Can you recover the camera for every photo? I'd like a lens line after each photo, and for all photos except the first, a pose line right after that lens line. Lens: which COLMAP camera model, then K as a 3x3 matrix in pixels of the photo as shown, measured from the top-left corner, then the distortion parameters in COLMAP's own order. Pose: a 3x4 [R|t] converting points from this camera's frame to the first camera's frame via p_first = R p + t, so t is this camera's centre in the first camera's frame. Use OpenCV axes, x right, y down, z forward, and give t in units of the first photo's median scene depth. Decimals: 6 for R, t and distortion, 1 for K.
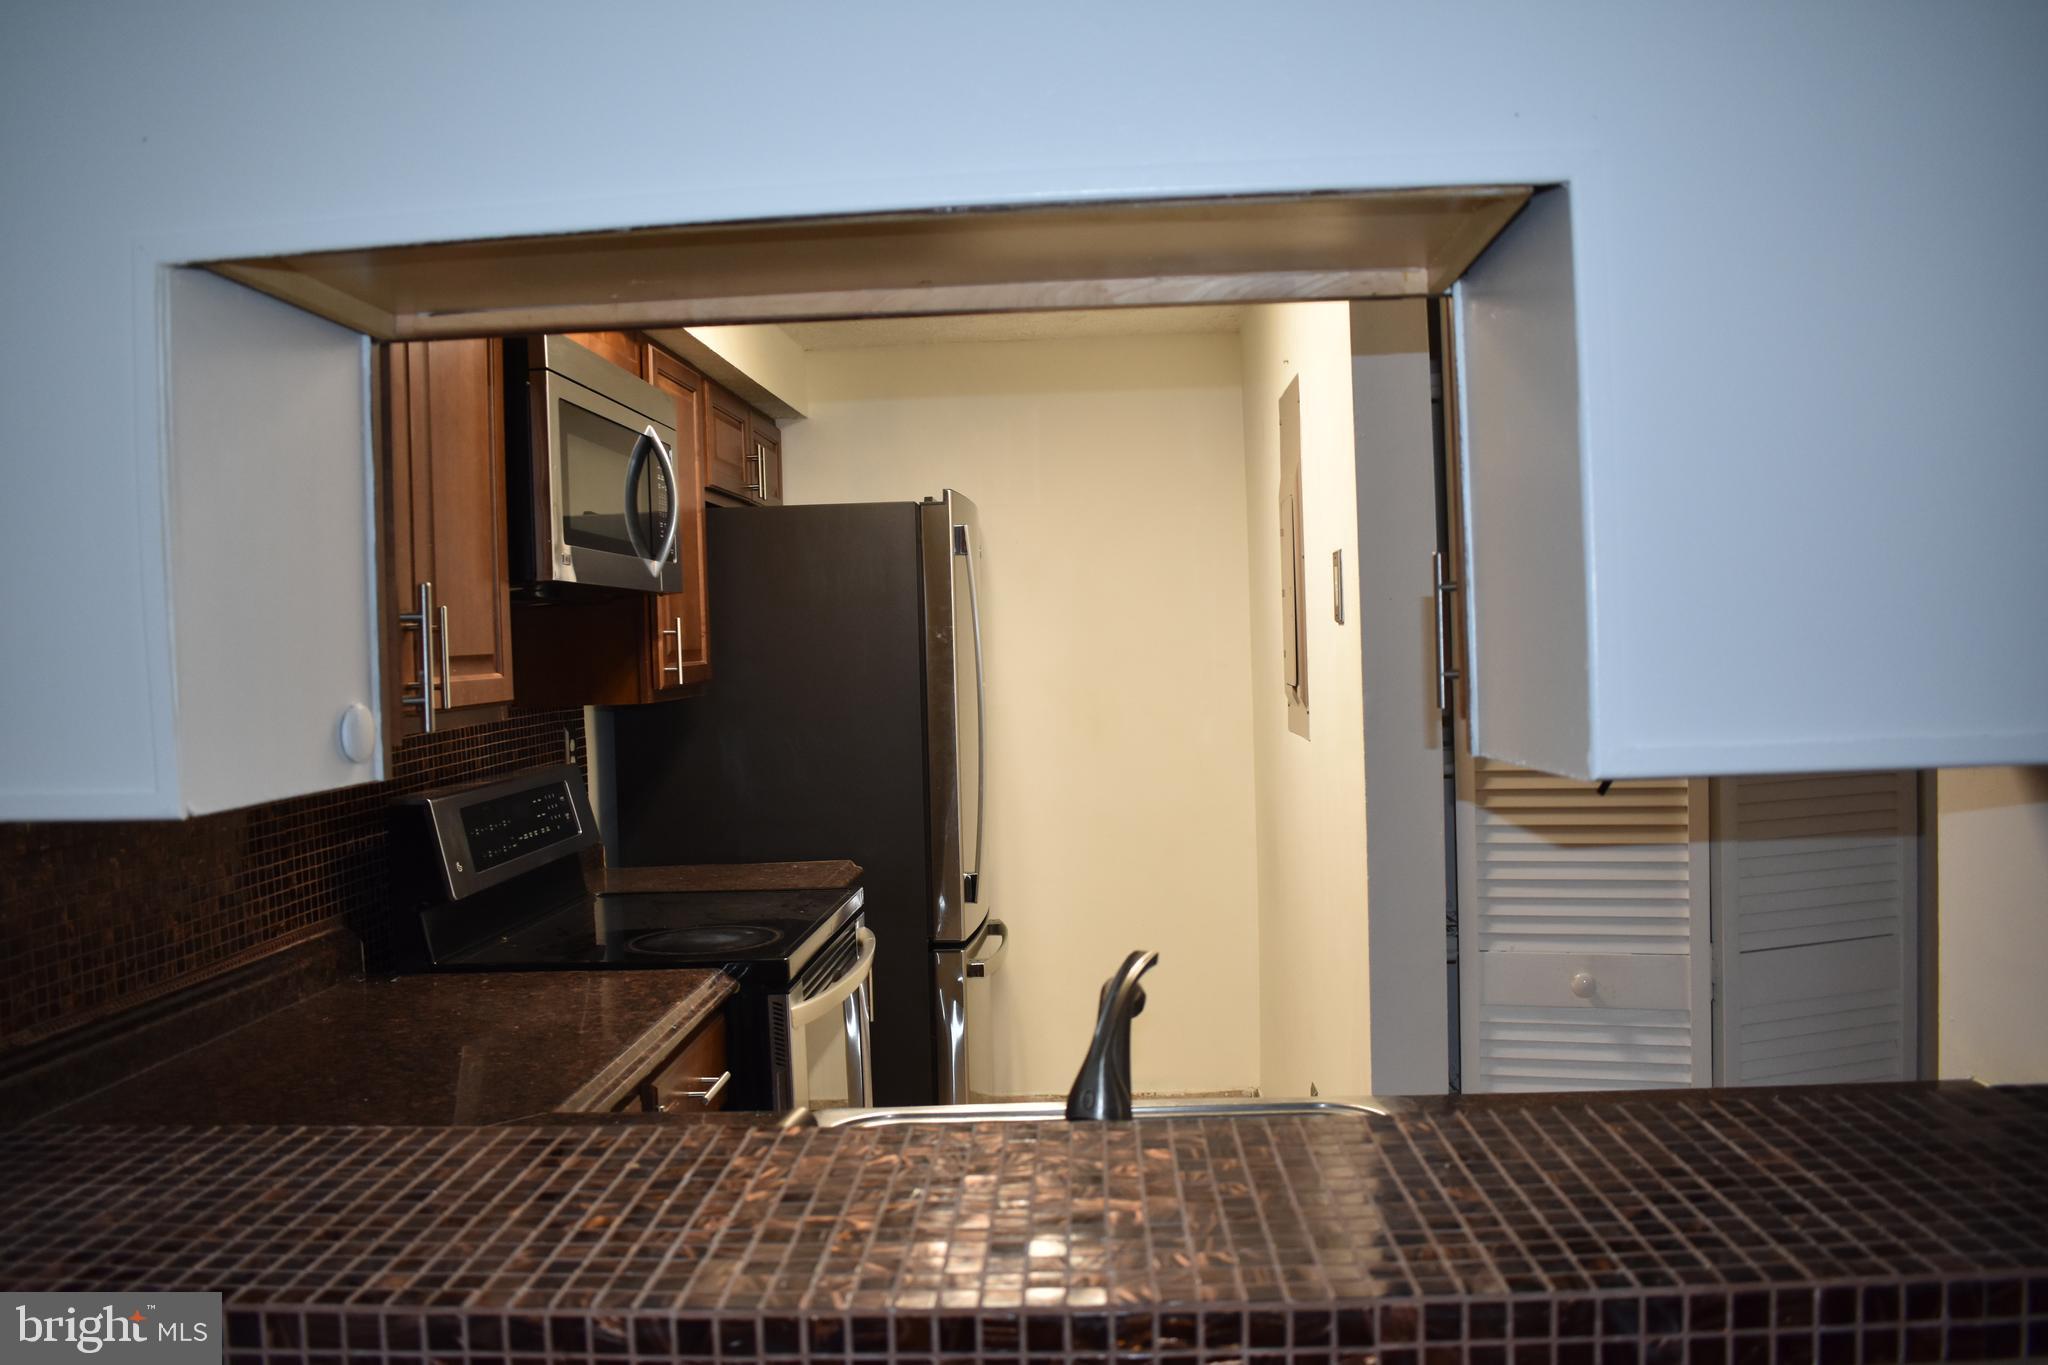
lens RADIAL K [[1596.0, 0, 1024.6], [0, 1596.0, 685.5], [0, 0, 1]] dist [-0.096830, 0.017978]
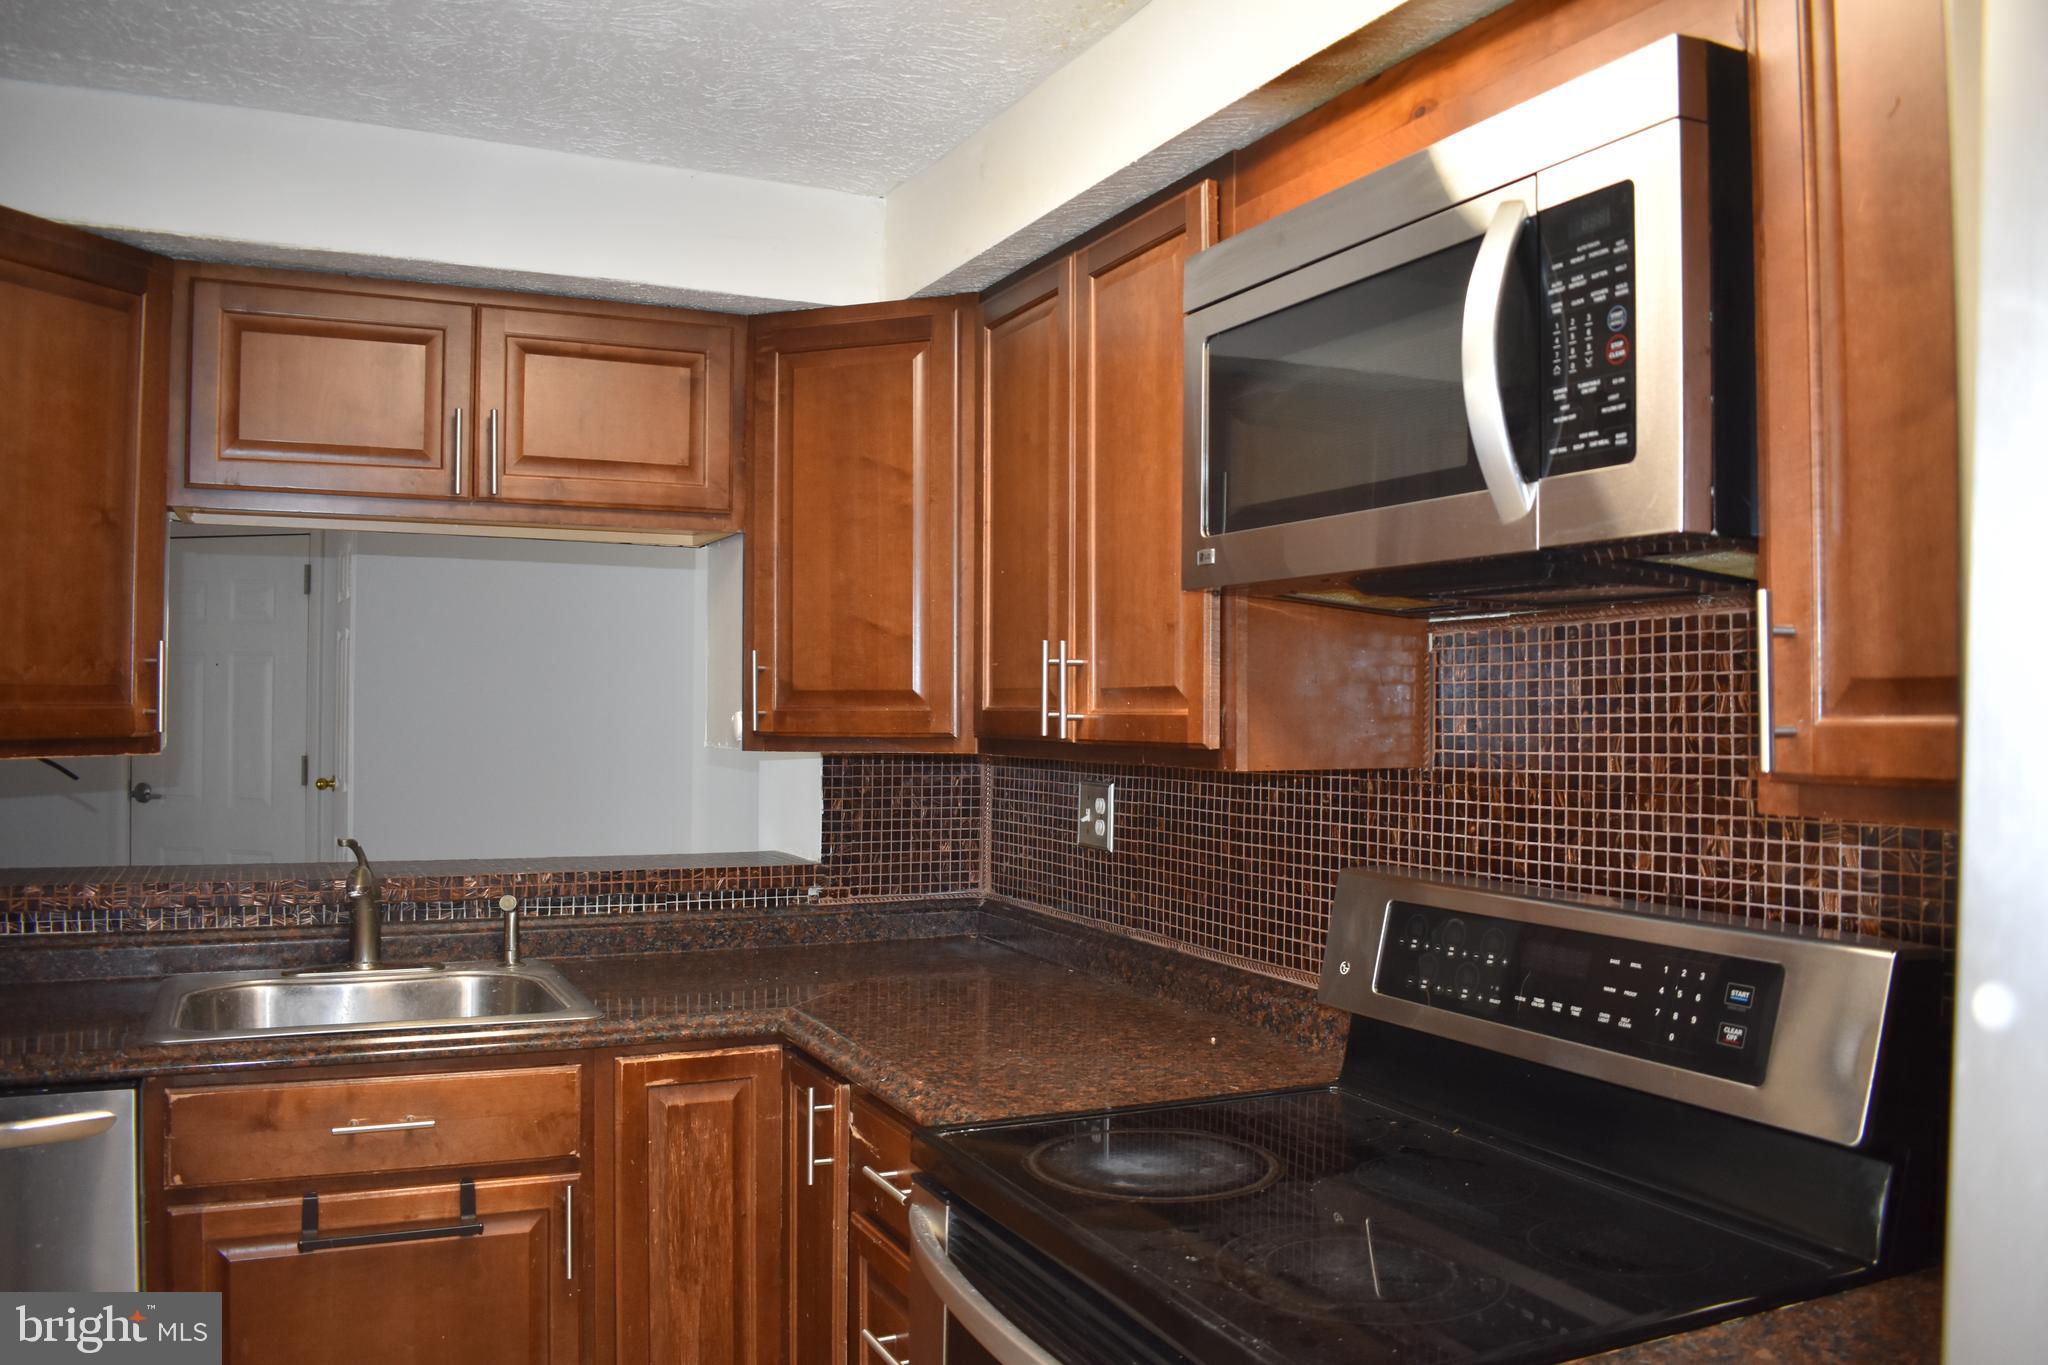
lens RADIAL K [[1596.0, 0, 1023.3], [0, 1596.0, 683.1], [0, 0, 1]] dist [-0.096830, 0.017978]
pose [[-0.878042, 0.018926, -0.478210, 0.139123], [0.007472, 0.999638, 0.025843, -0.042734], [0.478526, 0.019118, -0.877865, 1.651889]]
